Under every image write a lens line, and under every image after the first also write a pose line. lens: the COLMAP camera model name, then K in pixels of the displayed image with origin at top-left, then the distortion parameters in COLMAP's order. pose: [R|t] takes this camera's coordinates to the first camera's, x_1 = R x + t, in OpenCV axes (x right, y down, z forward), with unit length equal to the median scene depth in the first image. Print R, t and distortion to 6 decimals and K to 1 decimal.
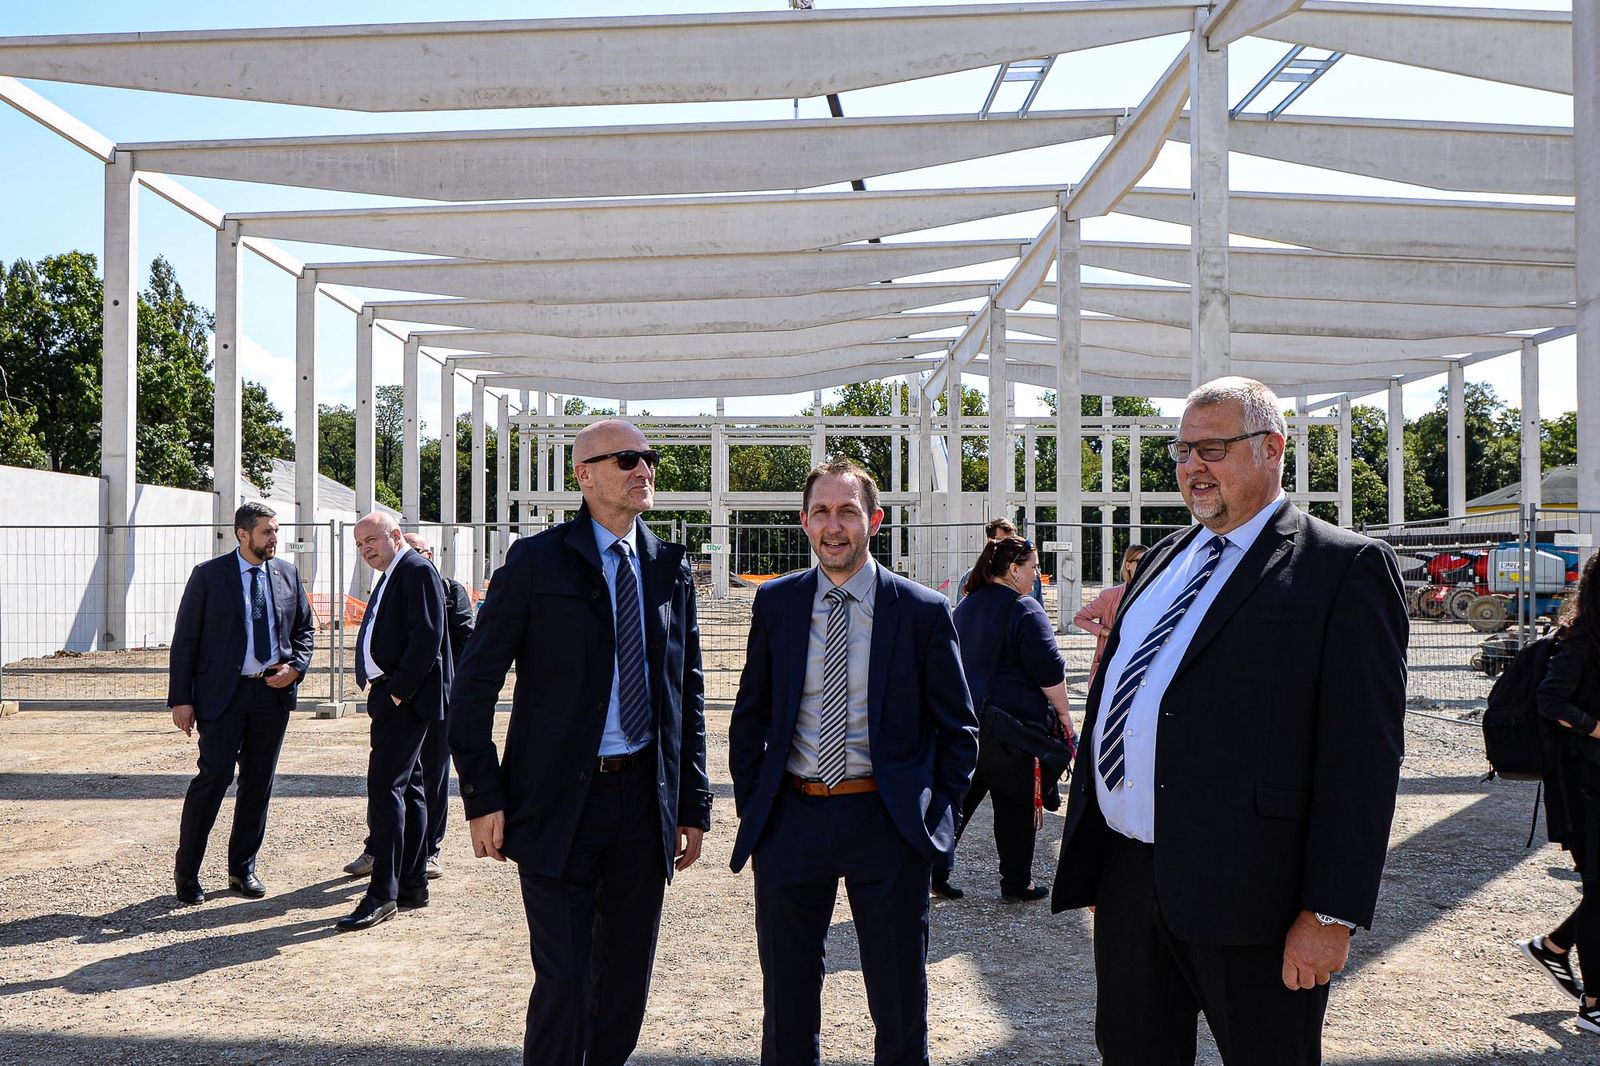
lens RADIAL K [[1578.3, 0, 798.7], [0, 1578.3, 535.3], [0, 0, 1]] dist [0.013496, 0.000000]
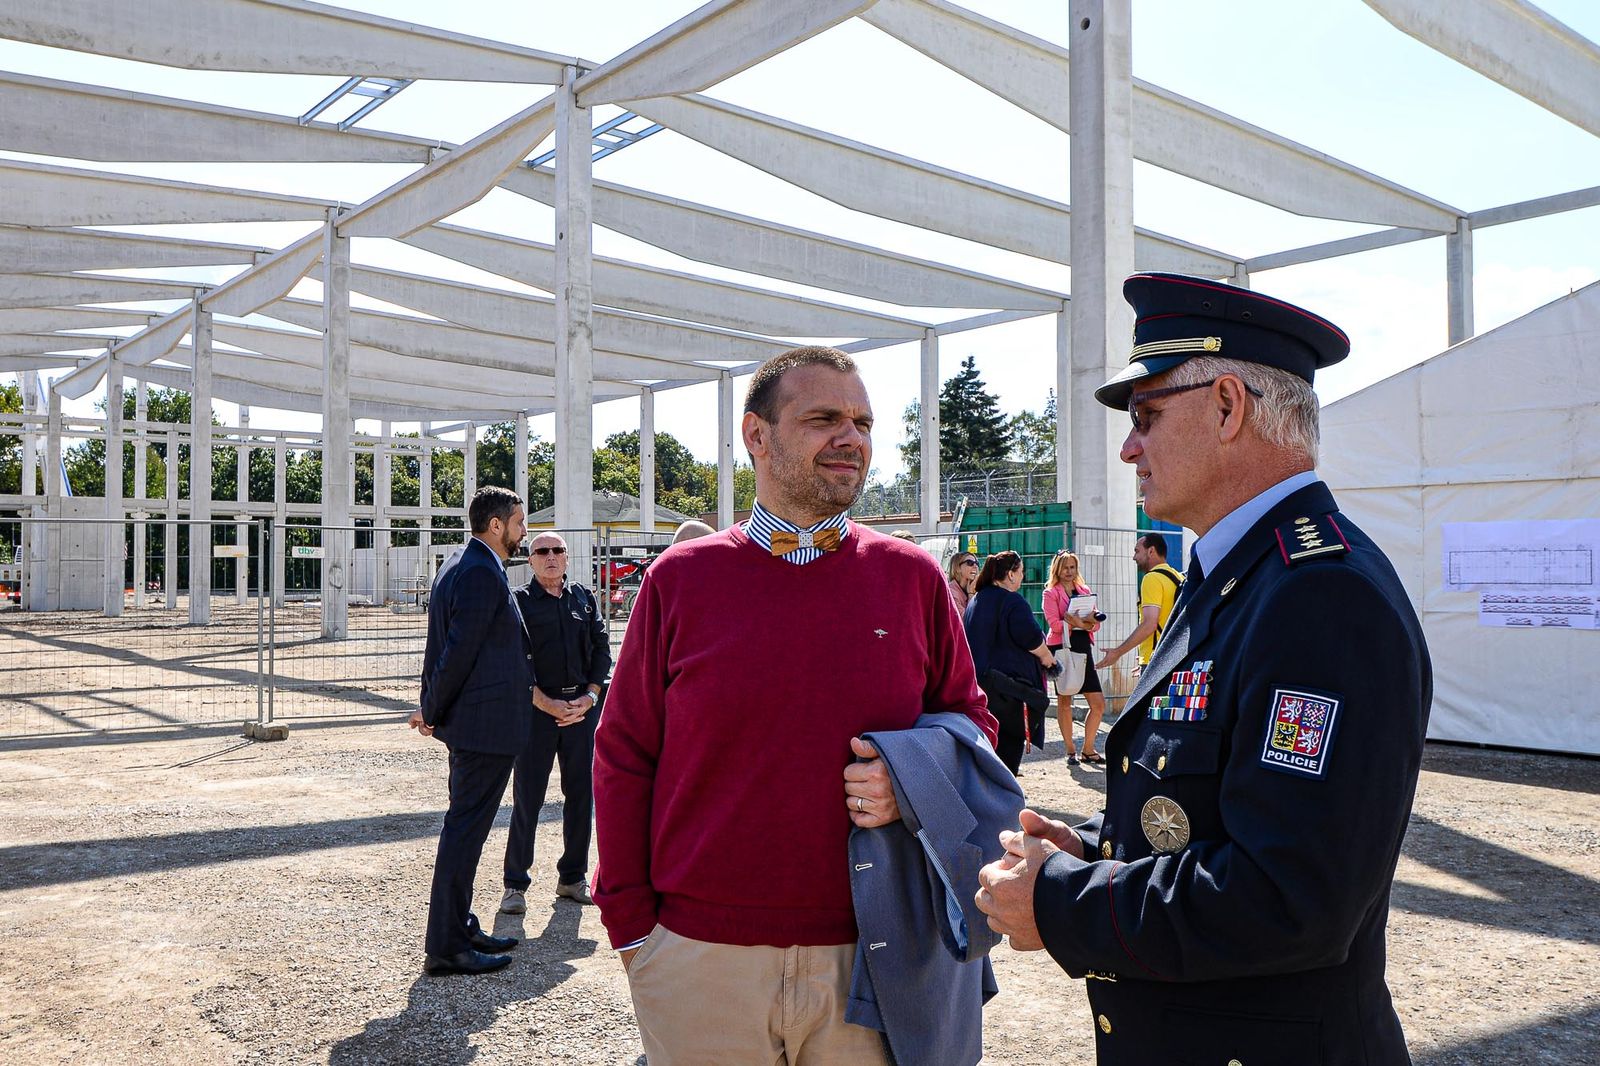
lens RADIAL K [[1429.7, 0, 801.1], [0, 1429.7, 532.4], [0, 0, 1]] dist [0.027668, -0.028851]
pose [[0.795583, 0.019108, 0.605543, -0.158198], [-0.013088, 0.999811, -0.014355, 0.002602], [-0.605703, 0.003495, 0.795683, 0.079035]]
